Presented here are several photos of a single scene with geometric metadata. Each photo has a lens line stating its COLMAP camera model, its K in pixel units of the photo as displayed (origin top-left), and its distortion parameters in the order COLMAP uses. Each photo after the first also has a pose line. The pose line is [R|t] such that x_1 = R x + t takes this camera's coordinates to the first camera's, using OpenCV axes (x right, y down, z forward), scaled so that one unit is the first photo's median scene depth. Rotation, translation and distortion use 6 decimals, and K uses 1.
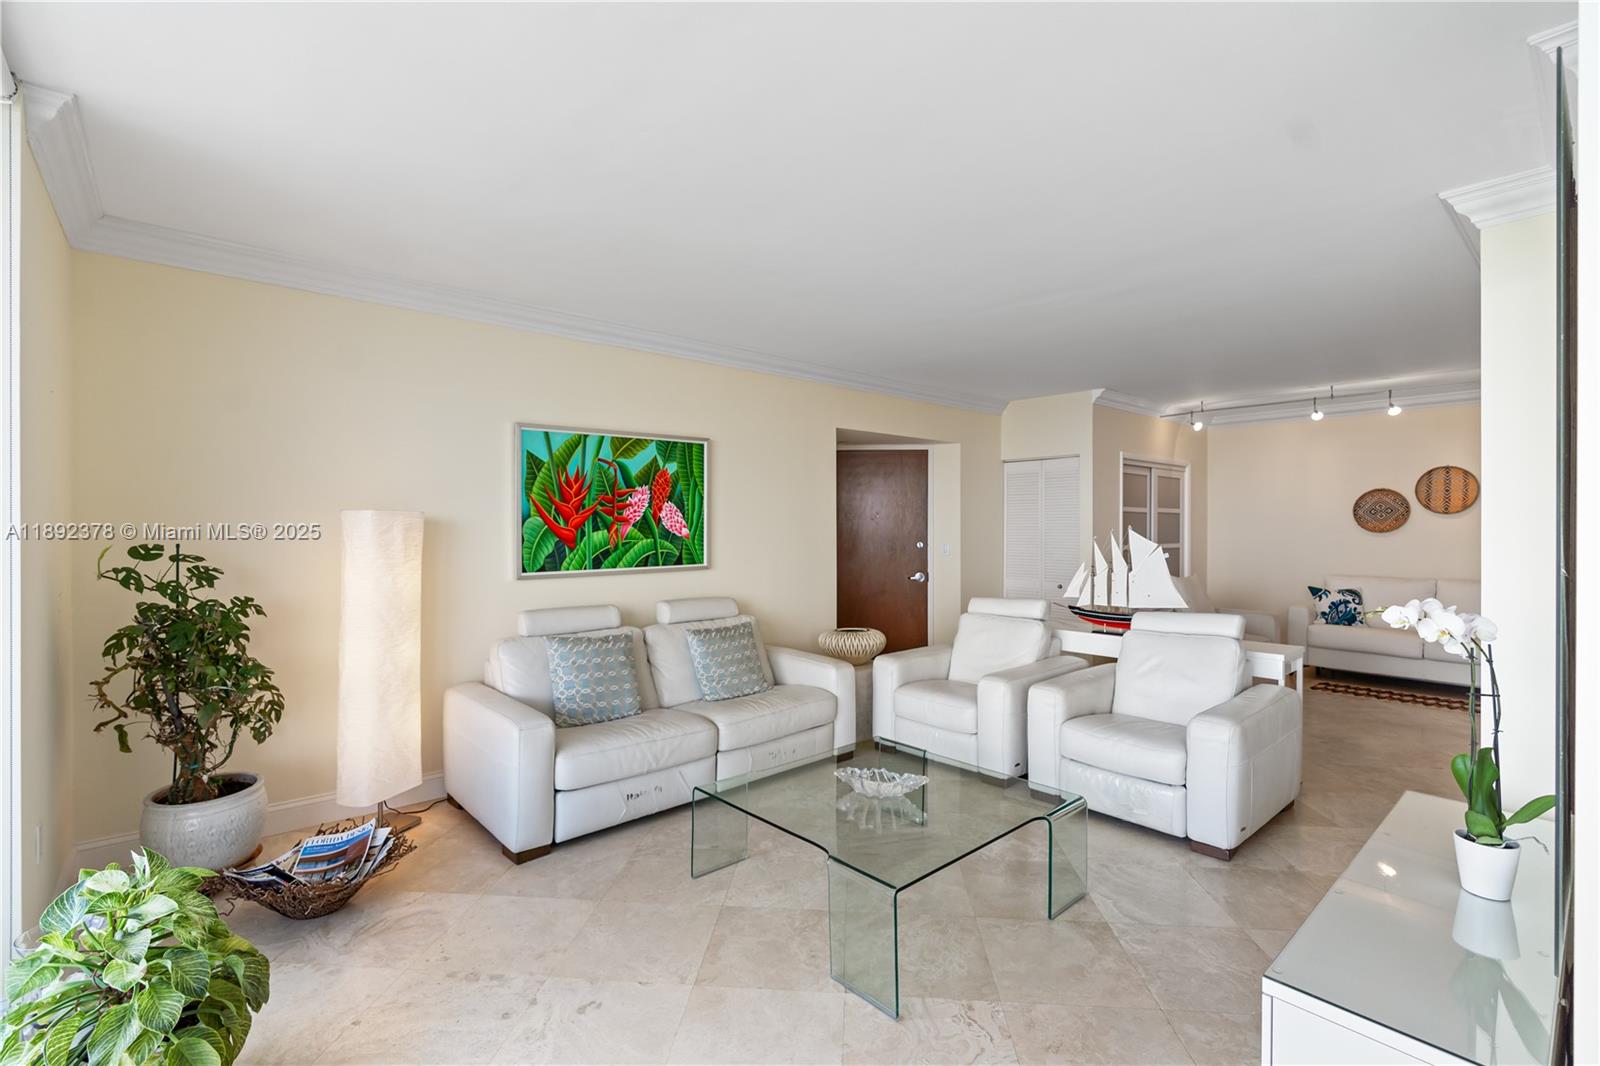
lens RADIAL K [[722.3, 0, 800.6], [0, 722.3, 526.6], [0, 0, 1]] dist [-0.008478, 0.000759]
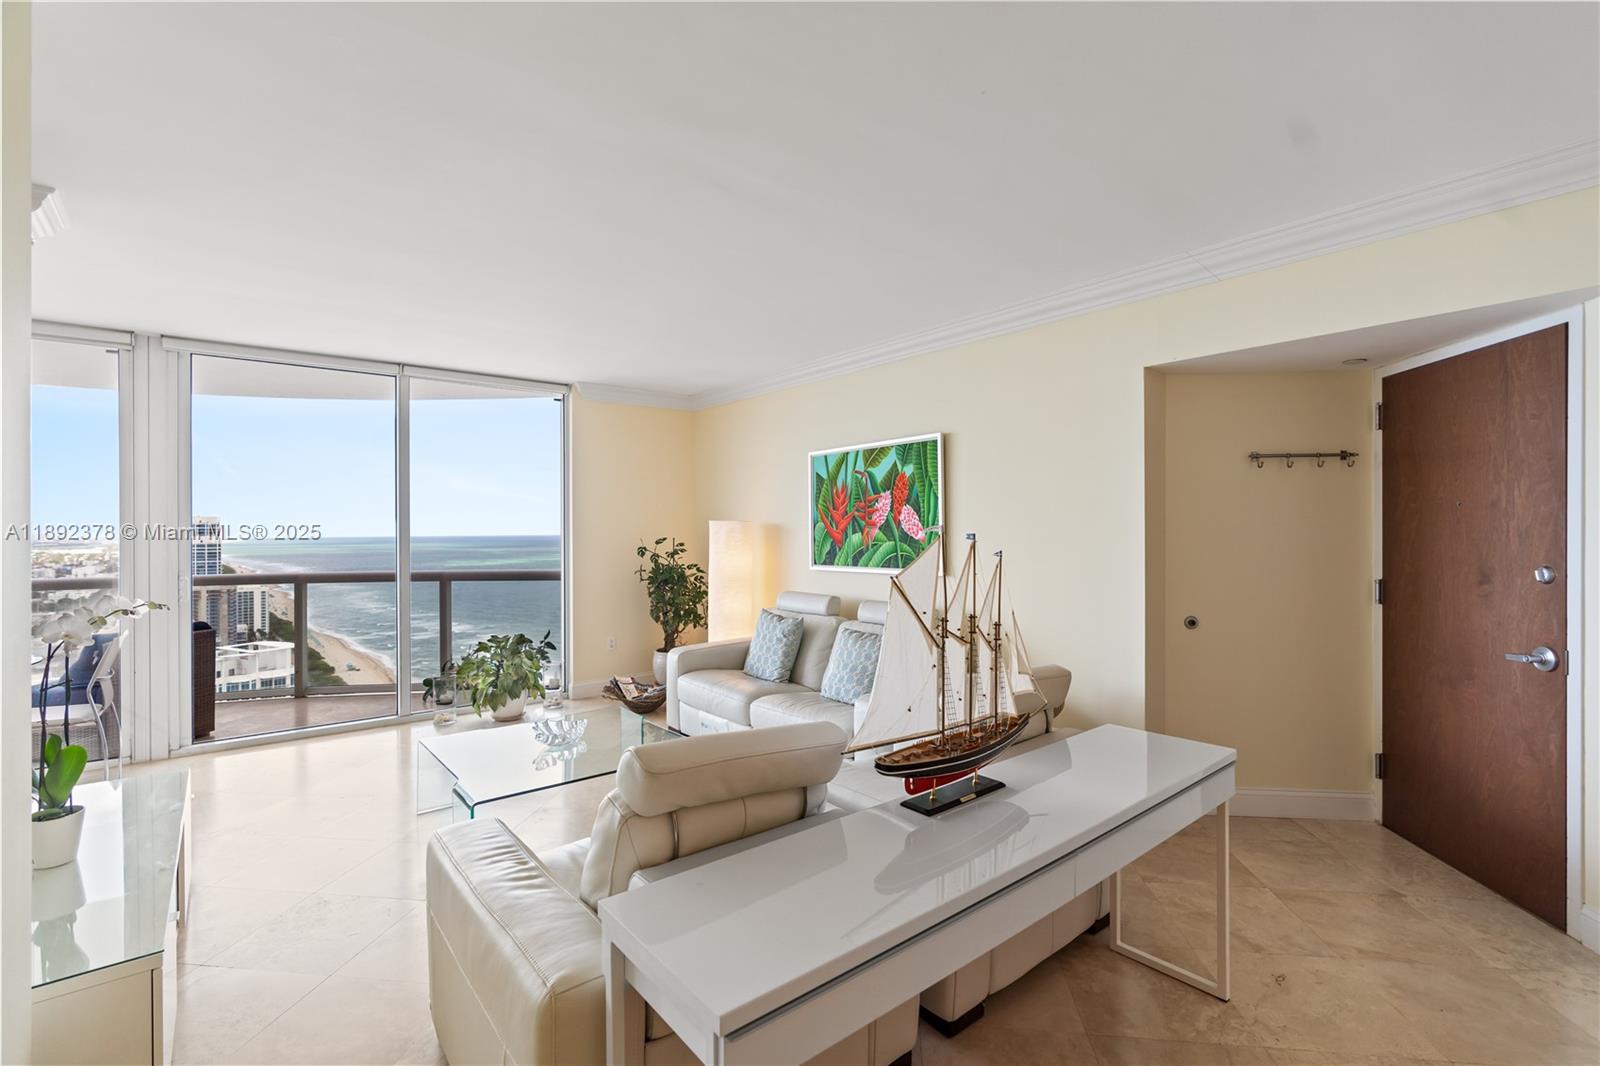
lens RADIAL K [[717.3, 0, 799.1], [0, 717.3, 528.7], [0, 0, 1]] dist [-0.009931, 0.000543]
pose [[-0.044363, -0.001266, -0.999015, 0.820003], [0.005770, 0.999982, -0.001523, -0.000565], [0.998999, -0.005832, -0.044355, 0.903110]]
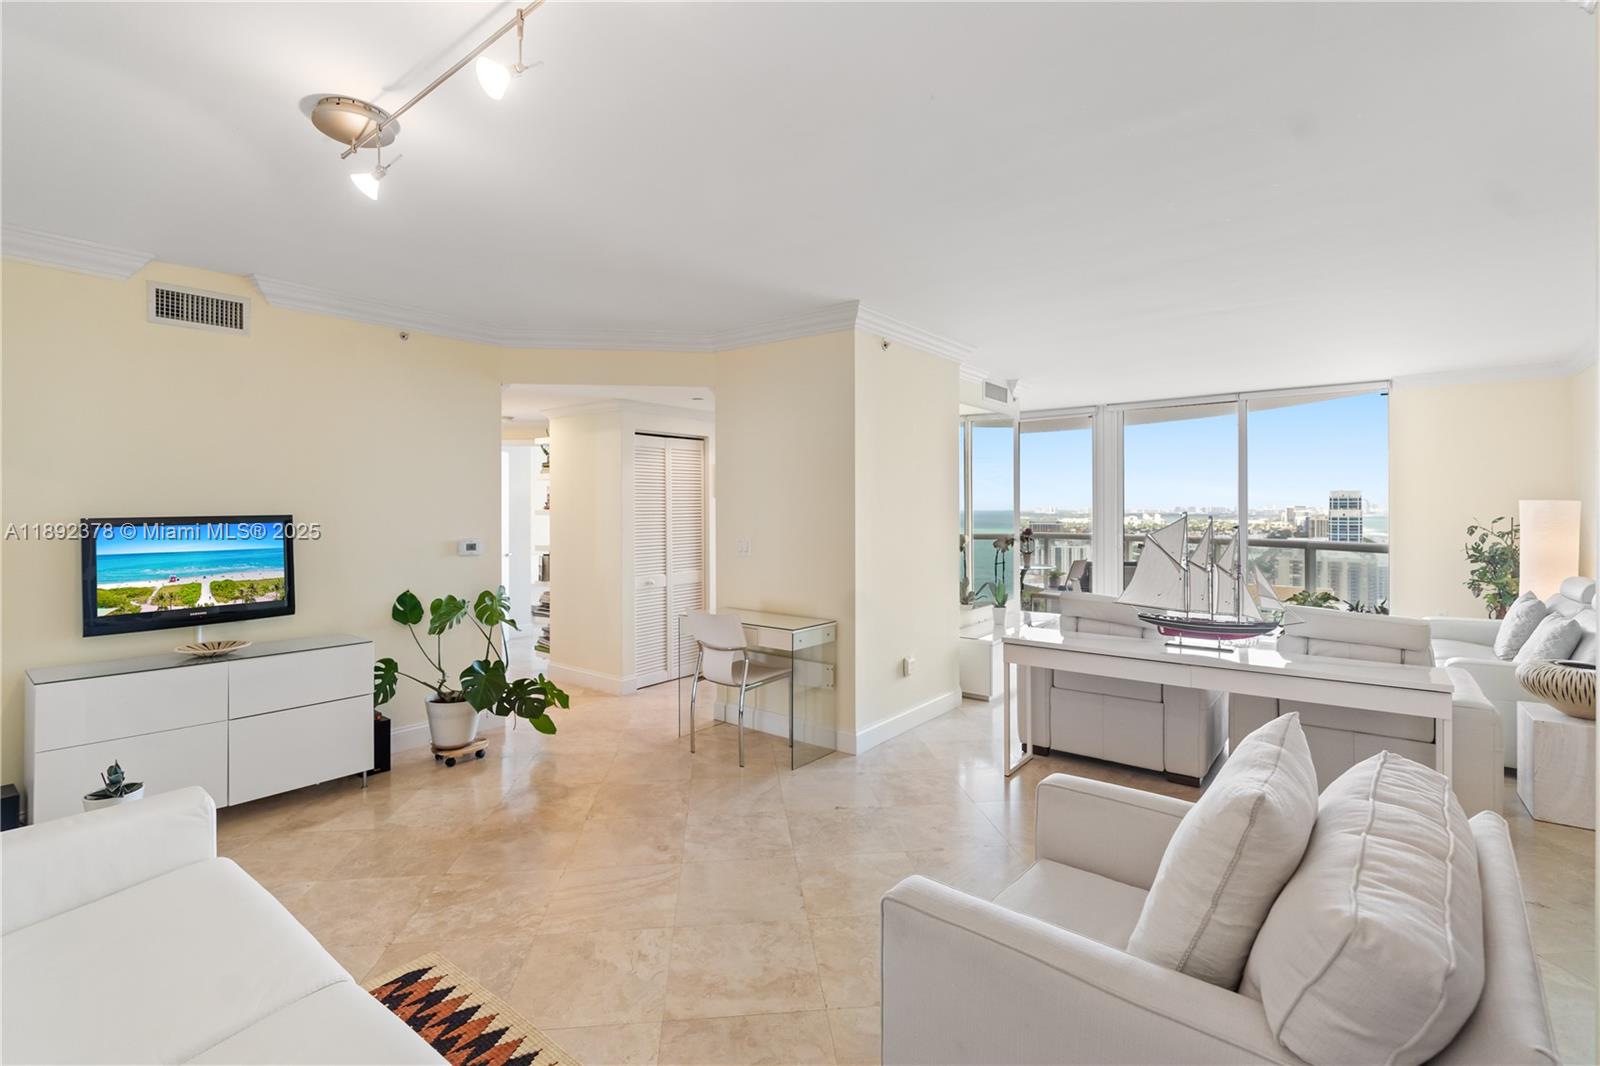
lens RADIAL K [[722.3, 0, 800.6], [0, 722.3, 526.6], [0, 0, 1]] dist [-0.008478, 0.000759]
pose [[-0.983954, 0.007374, -0.178272, 0.993106], [0.002910, 0.999676, 0.025292, -0.006902], [0.178401, 0.024367, -0.983656, 1.667276]]
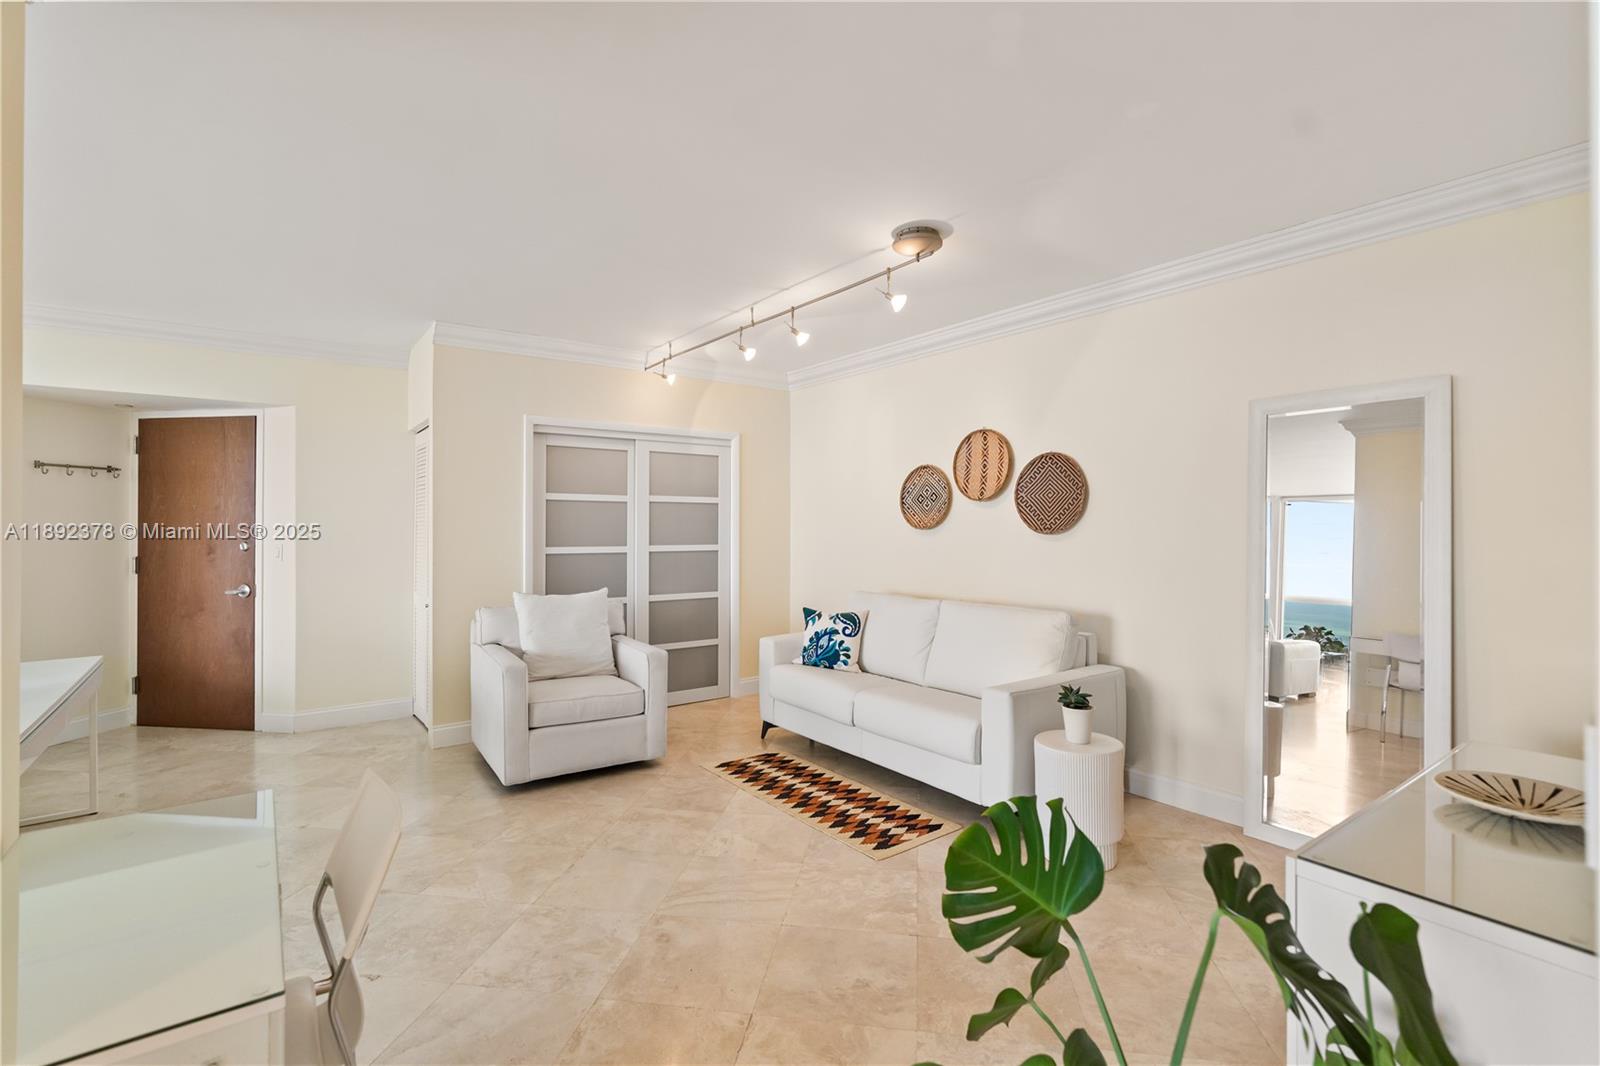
lens RADIAL K [[750.3, 0, 802.7], [0, 750.3, 522.0], [0, 0, 1]] dist [0.001974, 0.000426]
pose [[0.996260, -0.000229, -0.086407, 1.153601], [-0.000088, 0.999993, -0.003659, 0.005844], [0.086407, 0.003653, 0.996253, 0.431189]]
